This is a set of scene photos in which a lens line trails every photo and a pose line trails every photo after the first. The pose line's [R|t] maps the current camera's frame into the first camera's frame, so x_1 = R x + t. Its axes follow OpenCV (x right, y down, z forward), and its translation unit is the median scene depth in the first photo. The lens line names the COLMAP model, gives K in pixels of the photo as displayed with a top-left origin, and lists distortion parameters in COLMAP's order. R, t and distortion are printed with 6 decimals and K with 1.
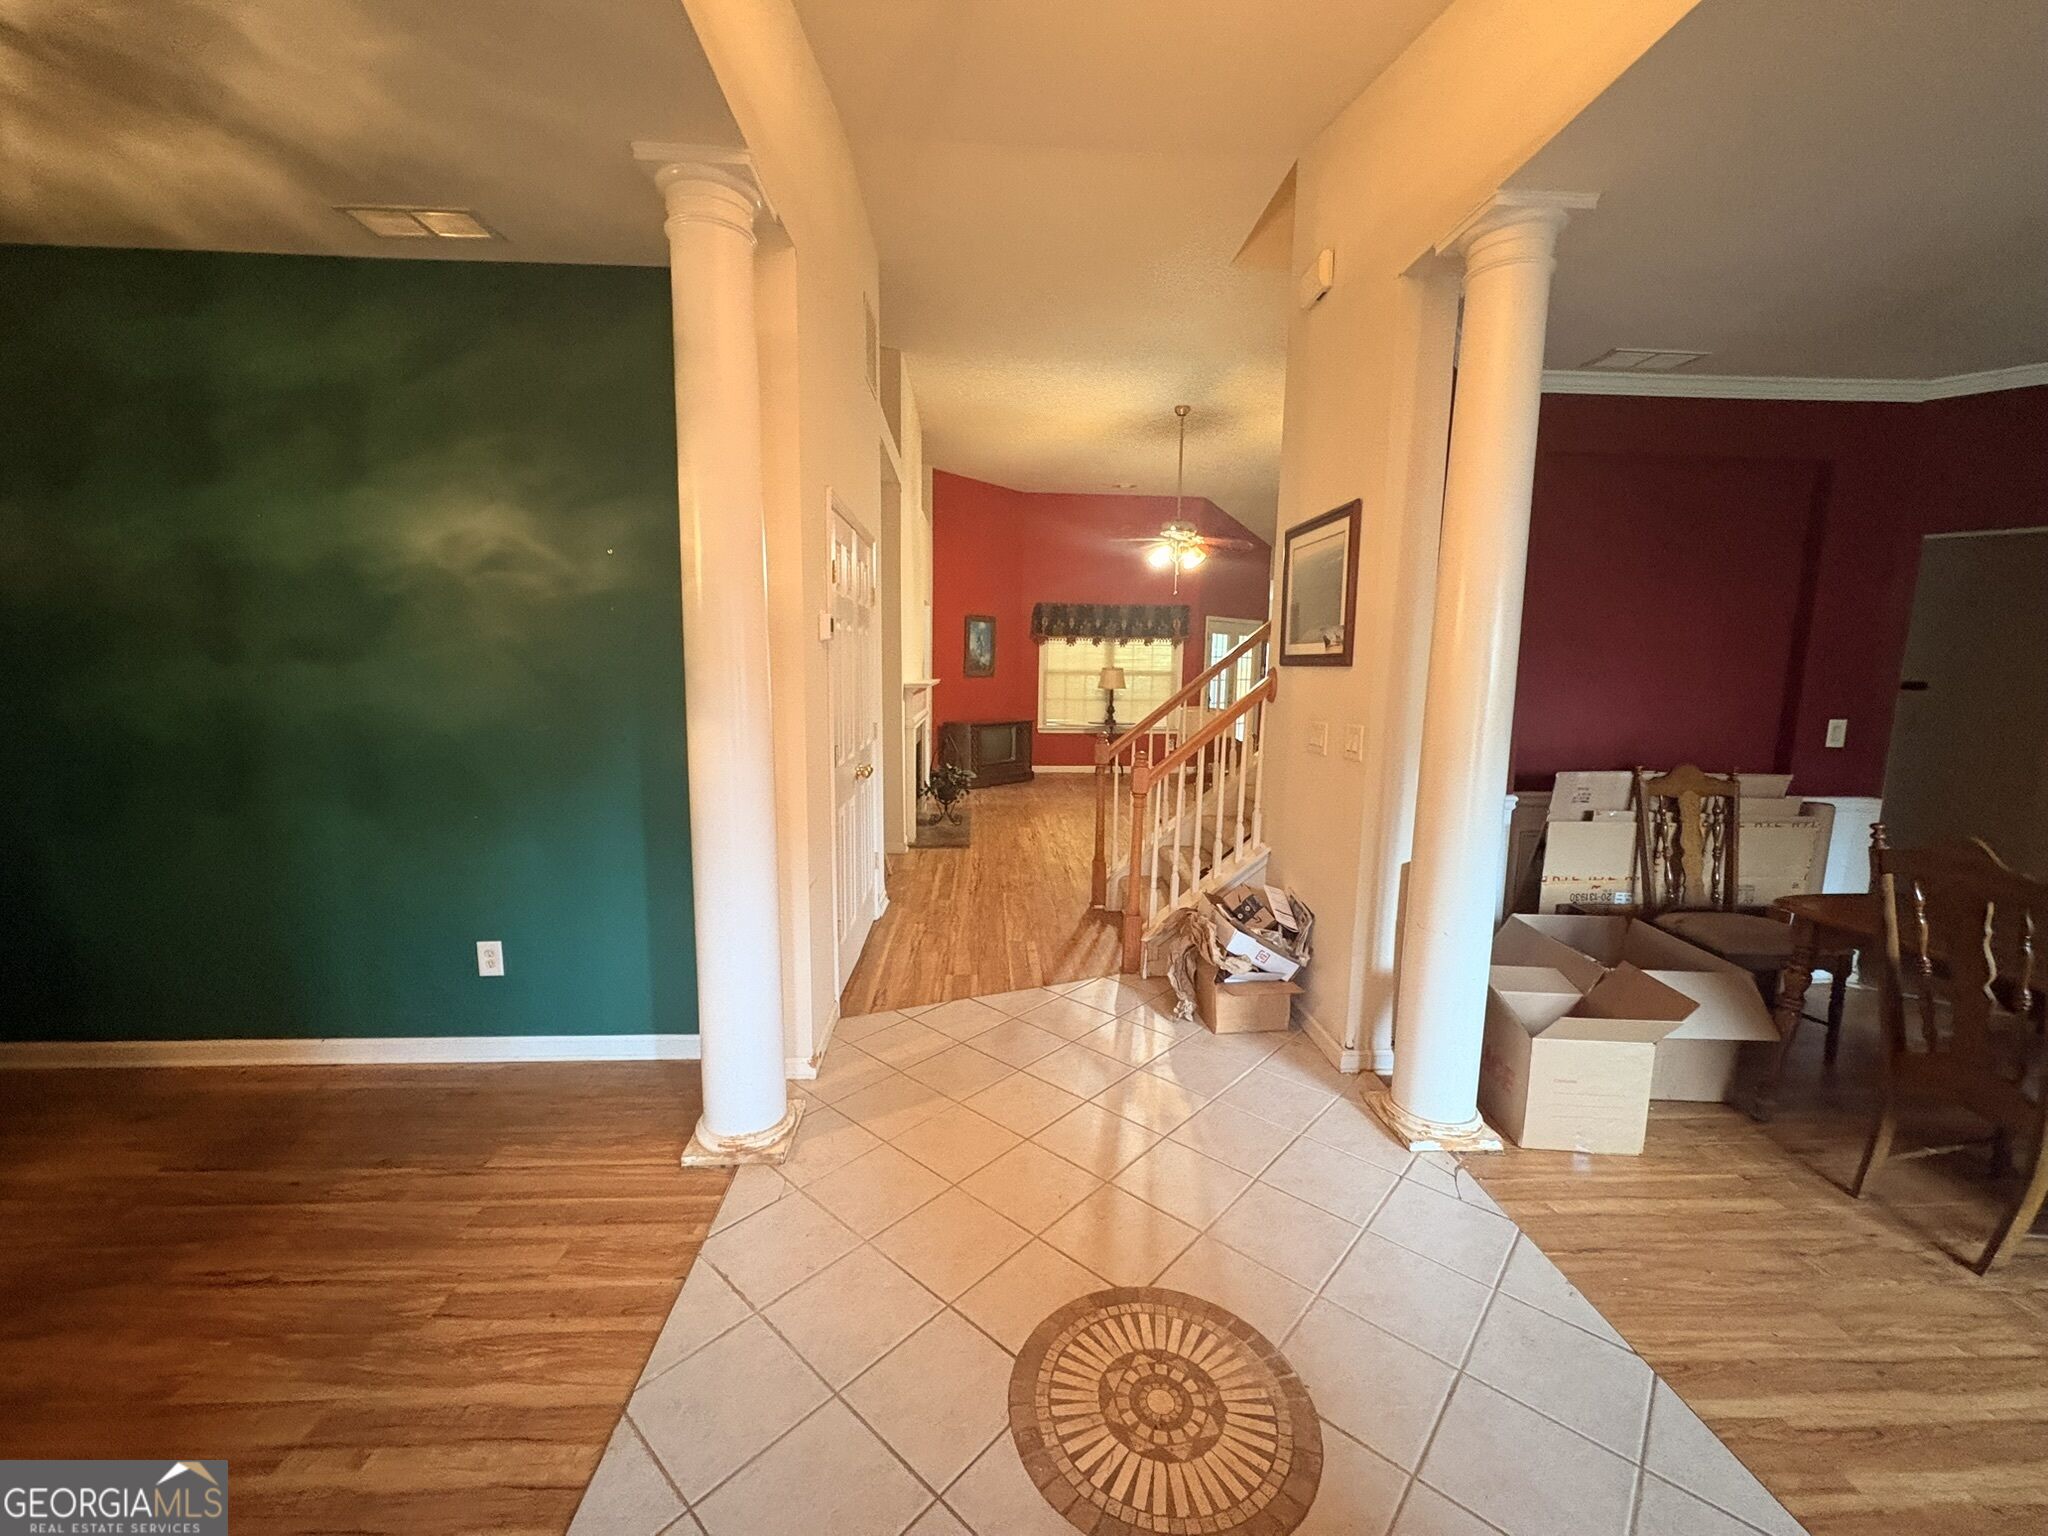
lens RADIAL K [[813.9, 0, 1022.4], [0, 813.9, 770.4], [0, 0, 1]] dist [0.000656, -0.000297]
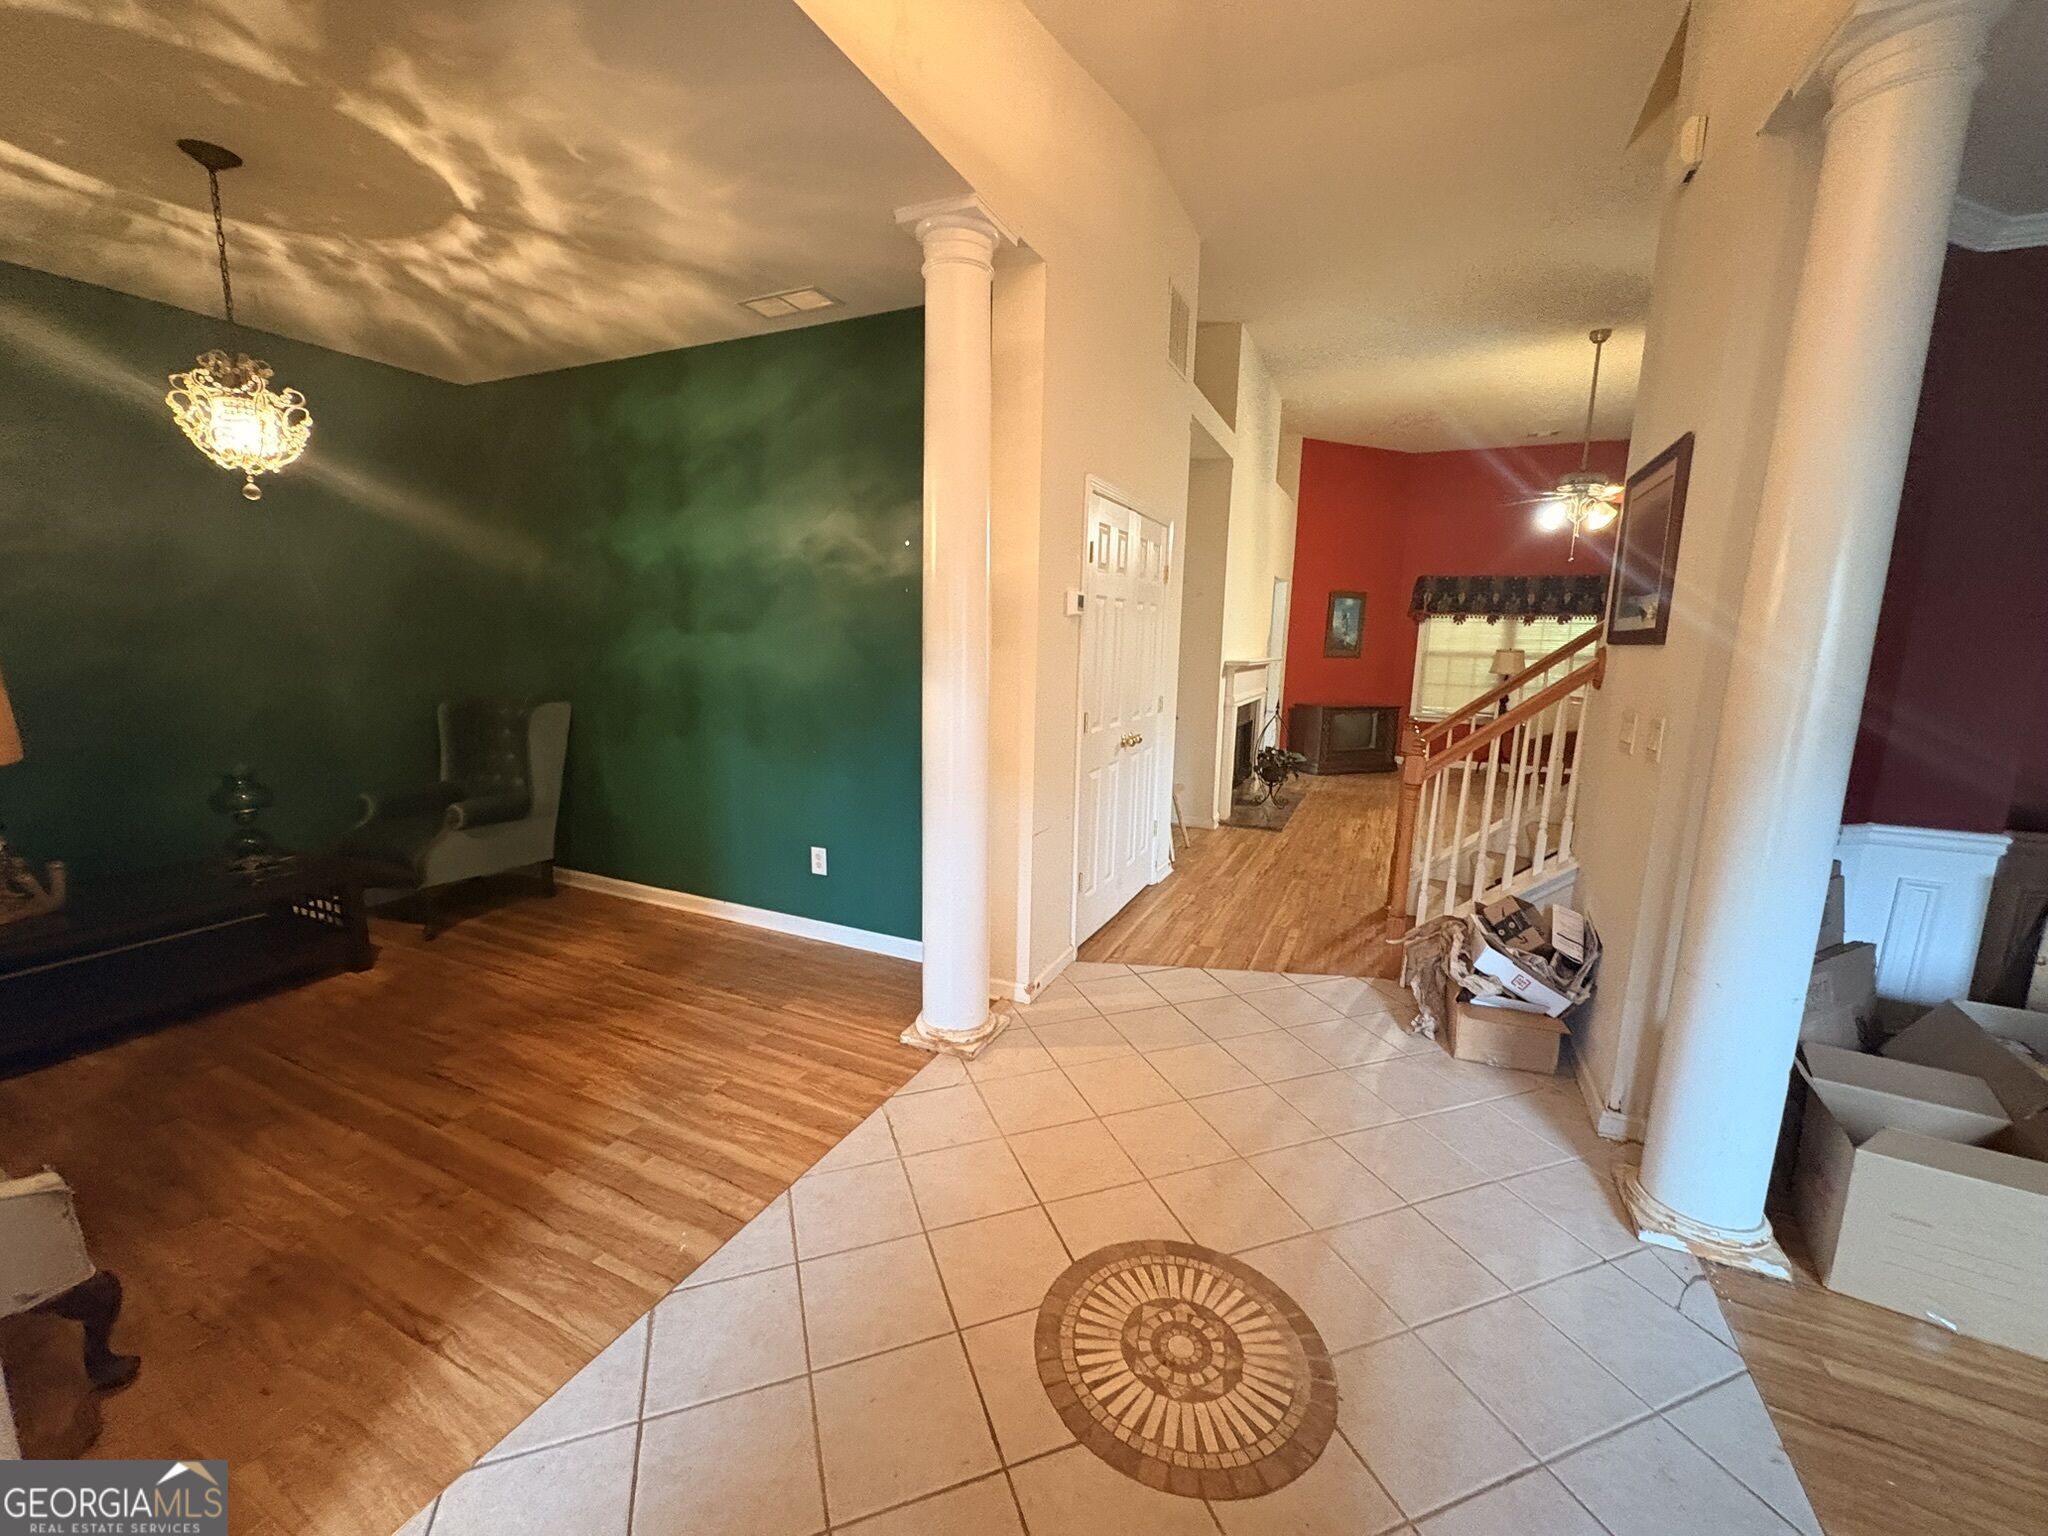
lens RADIAL K [[813.9, 0, 1025.3], [0, 813.9, 771.8], [0, 0, 1]] dist [0.000656, -0.000297]
pose [[0.882381, 0.083271, -0.463110, 0.268595], [-0.071489, 0.996515, 0.042971, 0.009140], [0.465074, -0.004810, 0.885259, -0.005668]]
